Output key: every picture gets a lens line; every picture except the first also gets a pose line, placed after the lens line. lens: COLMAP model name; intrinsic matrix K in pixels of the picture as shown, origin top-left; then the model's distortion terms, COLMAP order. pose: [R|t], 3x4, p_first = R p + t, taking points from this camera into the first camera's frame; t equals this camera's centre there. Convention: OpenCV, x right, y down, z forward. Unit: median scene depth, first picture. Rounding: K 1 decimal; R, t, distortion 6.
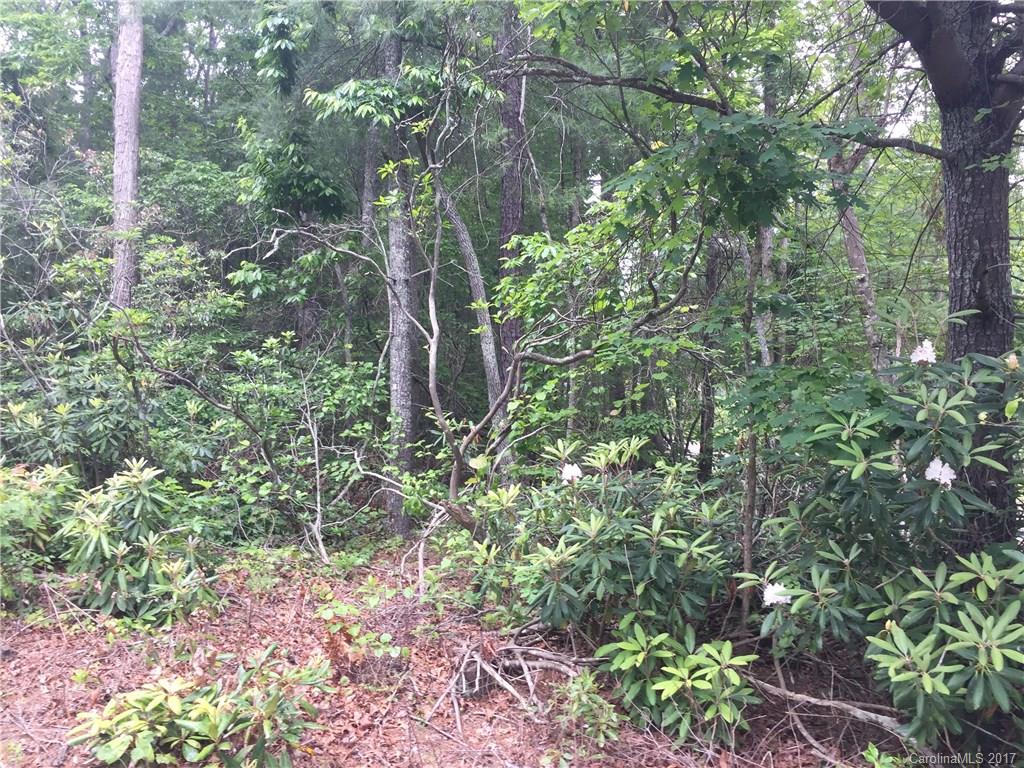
lens RADIAL K [[753.5, 0, 500.2], [0, 753.5, 386.7], [0, 0, 1]] dist [0.008519, -0.050059]
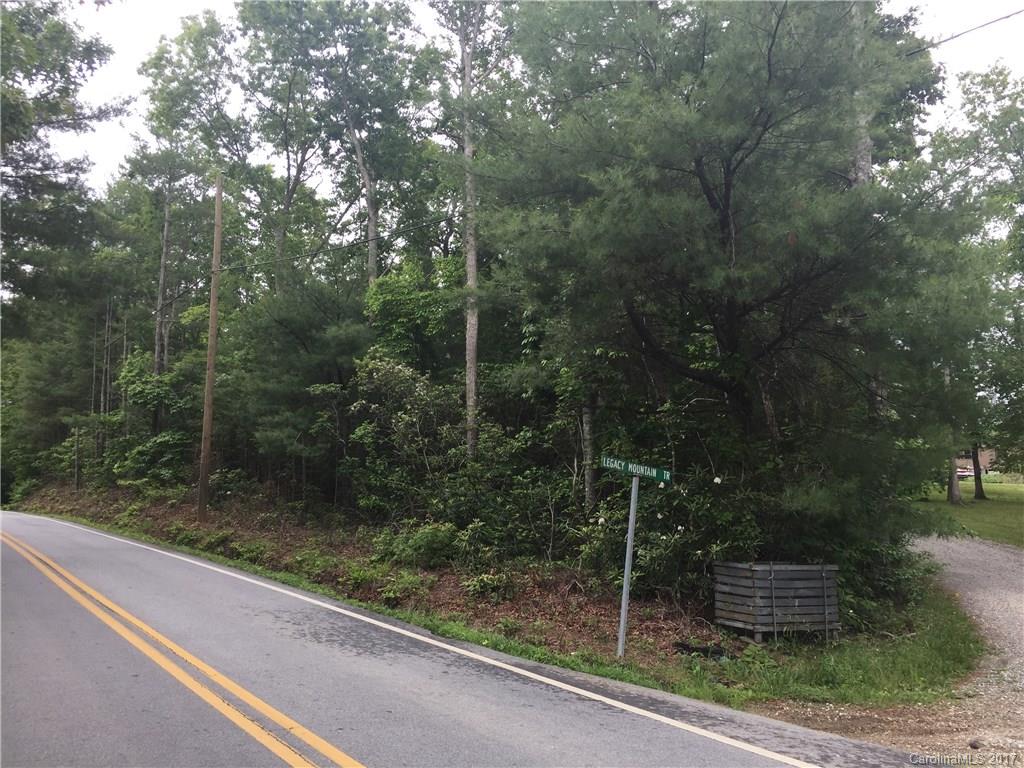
lens RADIAL K [[753.5, 0, 500.2], [0, 753.5, 386.7], [0, 0, 1]] dist [0.008519, -0.050059]
pose [[0.910963, -0.066629, -0.407071, 0.584251], [0.018060, 0.992364, -0.122012, -0.037246], [0.412092, 0.103797, 0.905211, -1.177541]]
